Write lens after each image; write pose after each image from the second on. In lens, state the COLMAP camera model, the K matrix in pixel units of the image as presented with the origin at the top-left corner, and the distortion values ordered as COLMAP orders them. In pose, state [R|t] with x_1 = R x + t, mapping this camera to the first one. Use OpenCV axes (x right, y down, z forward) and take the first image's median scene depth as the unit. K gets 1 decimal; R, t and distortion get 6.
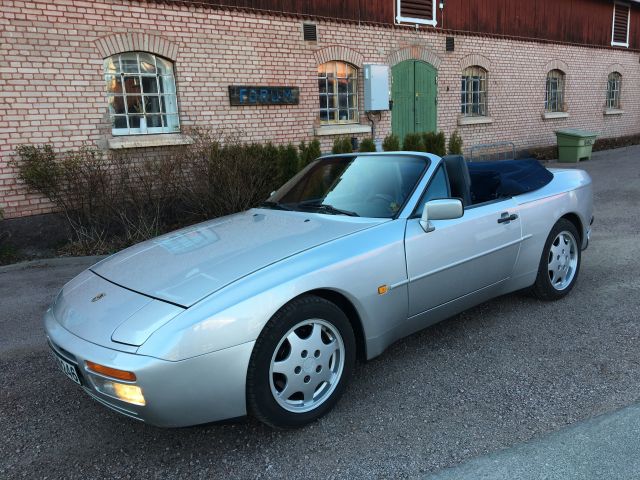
lens RADIAL K [[507.1, 0, 313.9], [0, 507.1, 240.6], [0, 0, 1]] dist [0.064069, -0.101571]
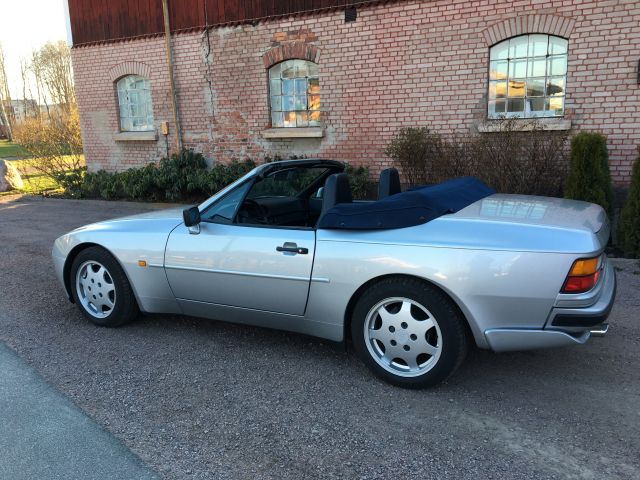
lens RADIAL K [[507.1, 0, 325.8], [0, 507.1, 239.4], [0, 0, 1]] dist [0.064069, -0.101571]
pose [[0.408584, 0.235927, -0.881702, 0.491228], [-0.182114, 0.967663, 0.174536, -0.094079], [0.894368, 0.089258, 0.438337, 0.273598]]
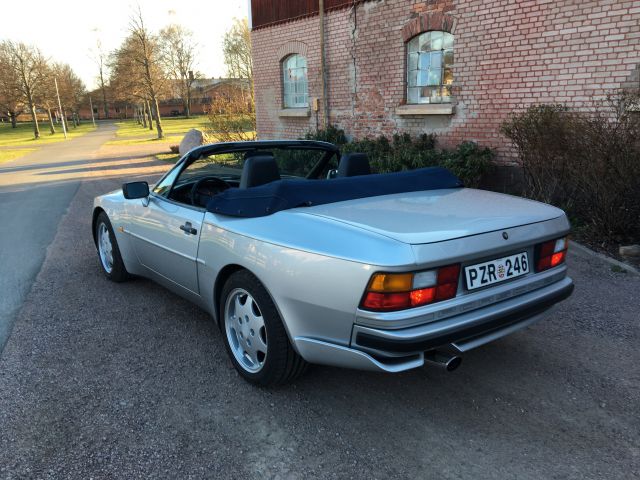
lens RADIAL K [[507.1, 0, 333.5], [0, 507.1, 240.4], [0, 0, 1]] dist [0.064069, -0.101571]
pose [[0.021256, 0.301431, -0.953251, 0.523680], [-0.183536, 0.938439, 0.292655, -0.141117], [0.982783, 0.168735, 0.075271, 0.493640]]
